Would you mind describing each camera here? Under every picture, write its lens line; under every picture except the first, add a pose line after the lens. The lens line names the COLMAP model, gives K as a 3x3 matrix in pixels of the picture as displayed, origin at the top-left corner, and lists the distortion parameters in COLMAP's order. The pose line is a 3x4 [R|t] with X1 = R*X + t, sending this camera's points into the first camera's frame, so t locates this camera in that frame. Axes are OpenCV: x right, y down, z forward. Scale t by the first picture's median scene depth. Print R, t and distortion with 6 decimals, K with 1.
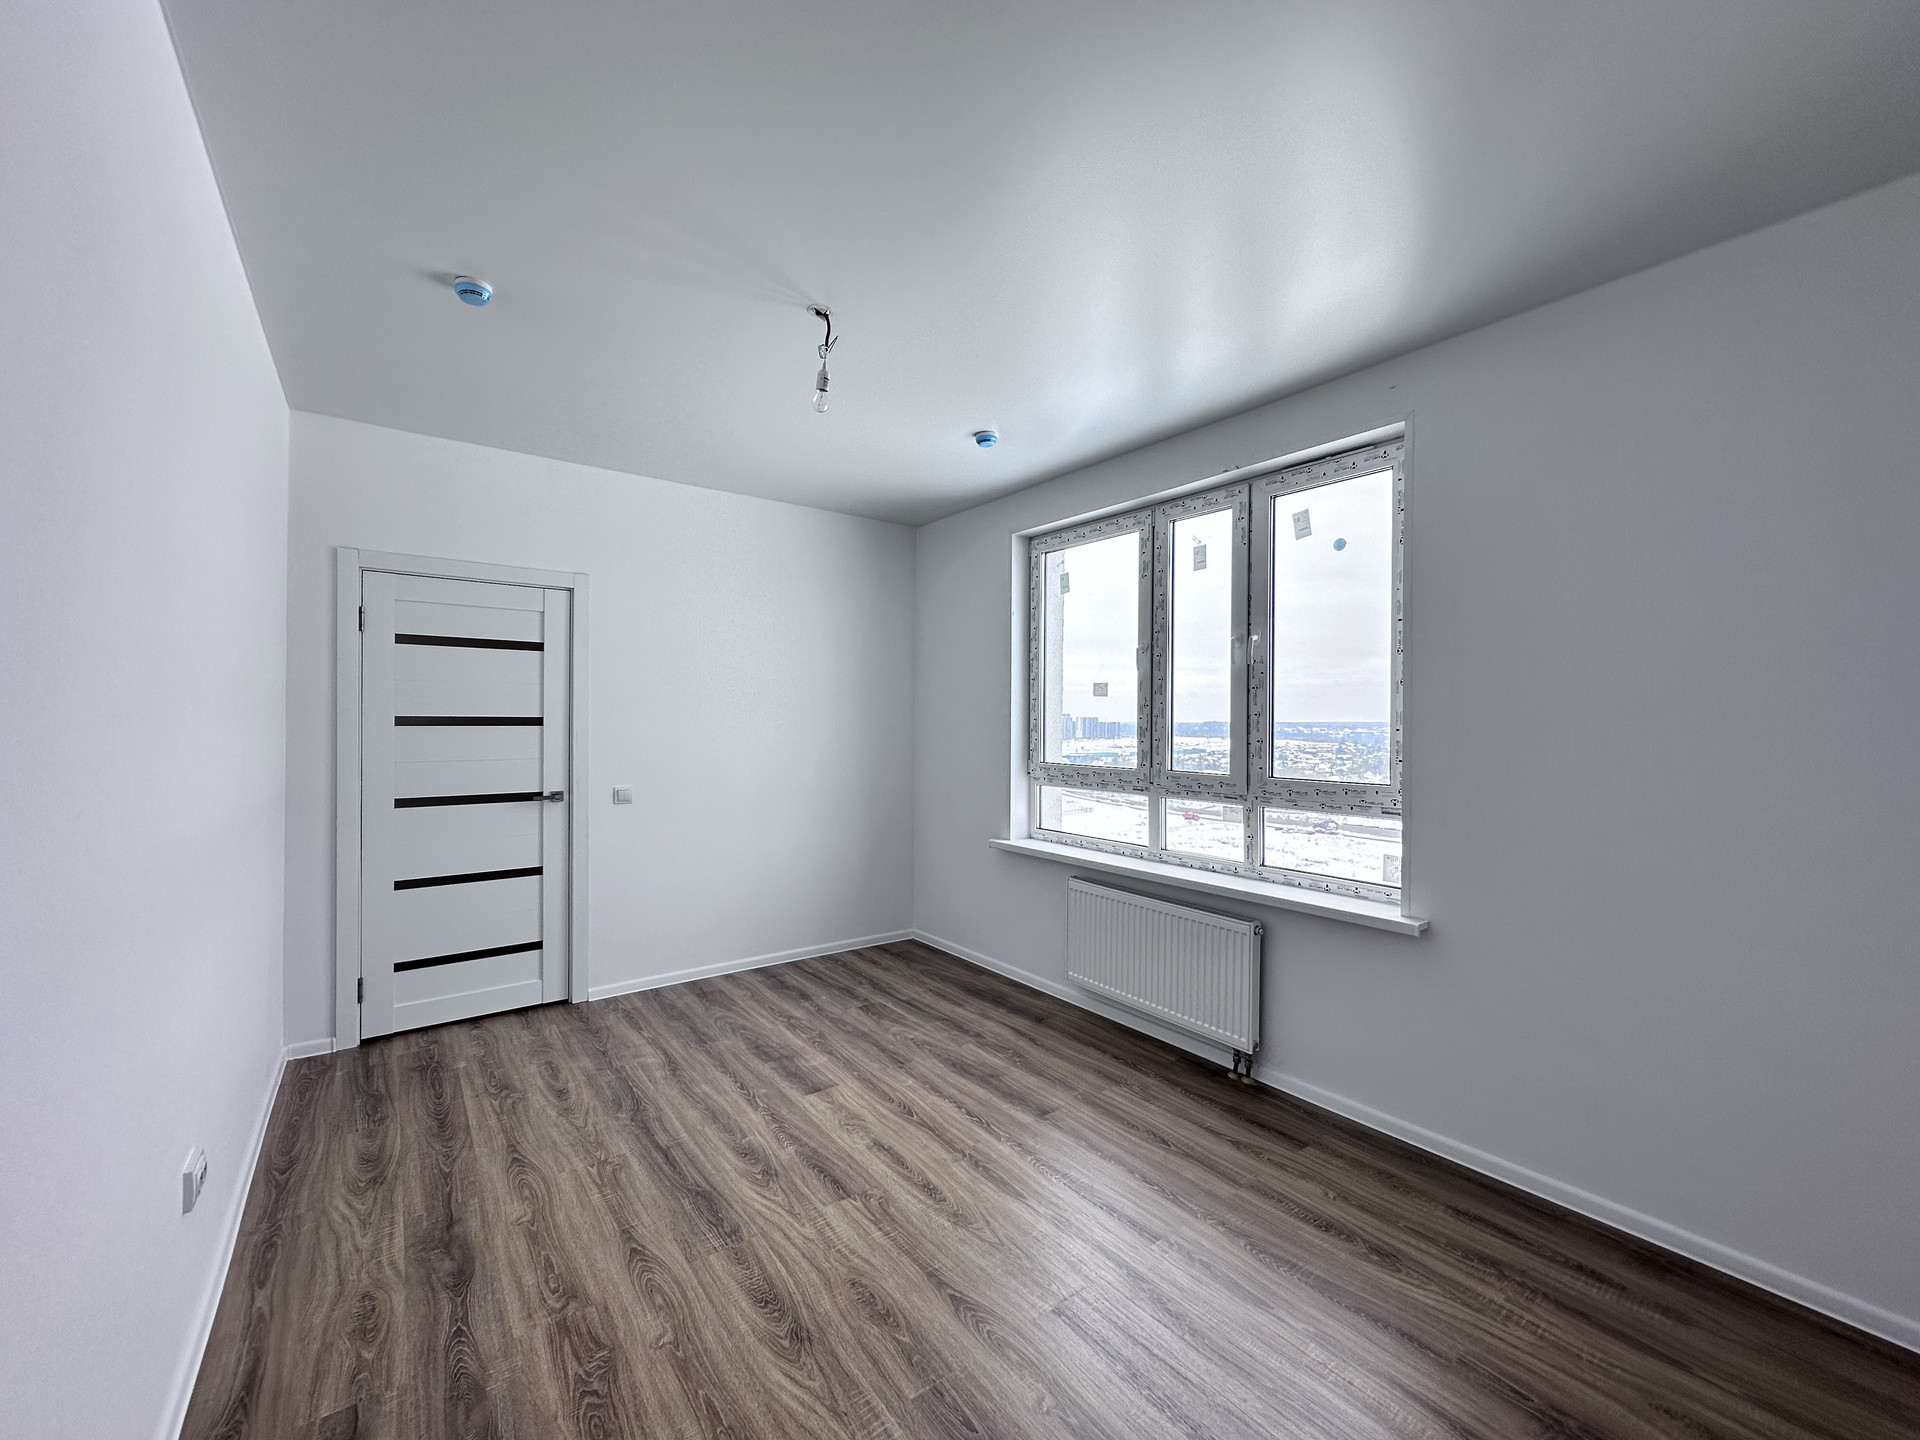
lens RADIAL K [[767.4, 0, 912.9], [0, 767.4, 716.2], [0, 0, 1]] dist [-0.006587, 0.000380]
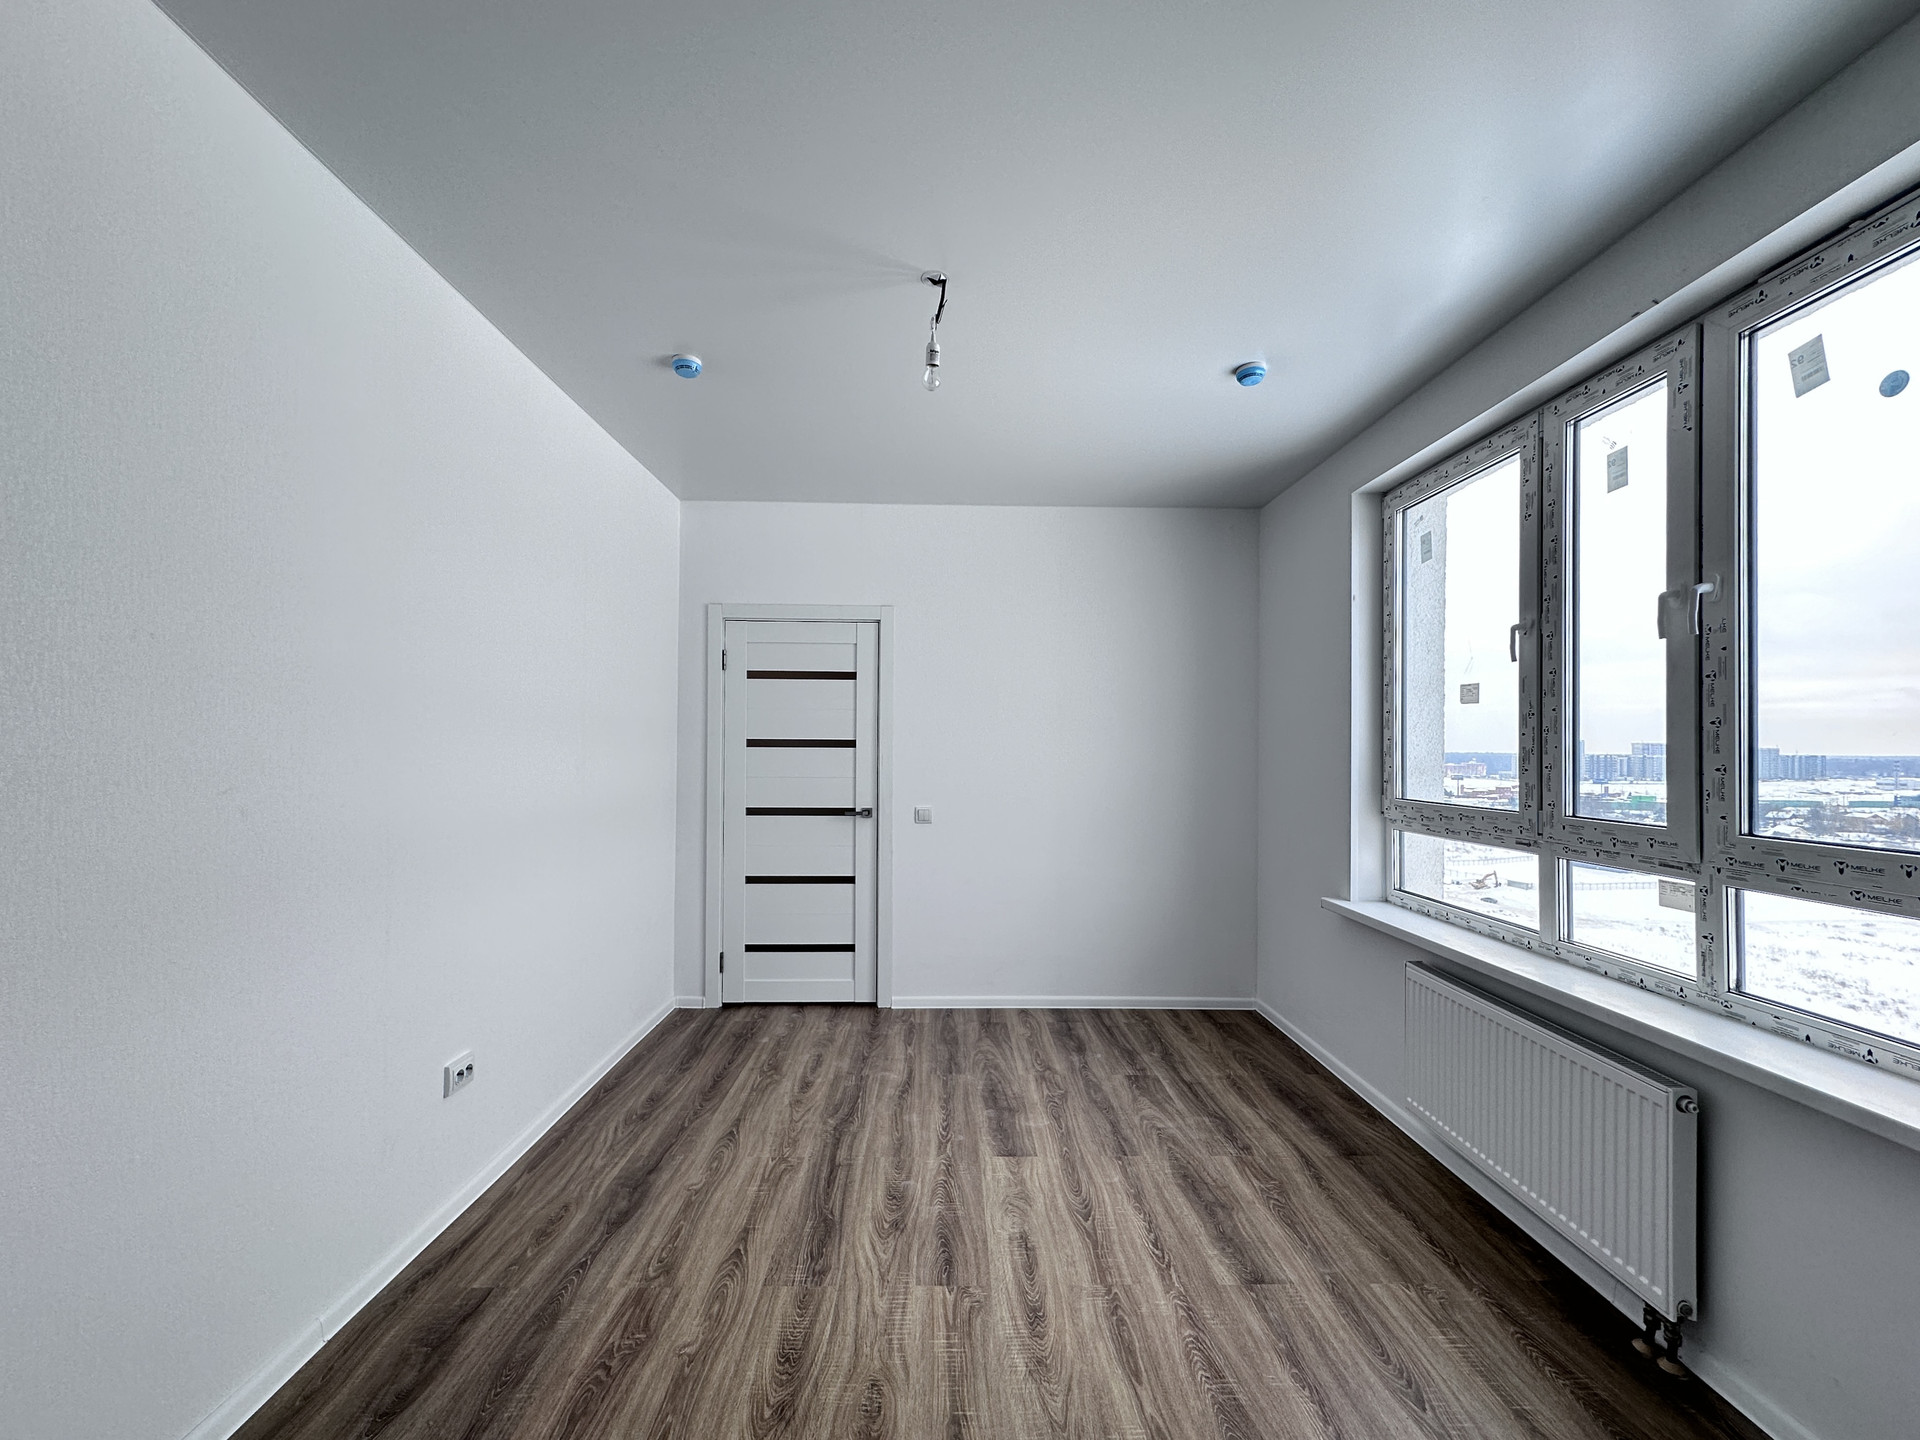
lens RADIAL K [[767.4, 0, 931.2], [0, 767.4, 738.1], [0, 0, 1]] dist [-0.006587, 0.000380]
pose [[0.818524, -0.007130, -0.574428, 0.295701], [-0.000294, 0.999918, -0.012830, 0.016180], [0.574472, 0.010670, 0.818455, 0.203921]]
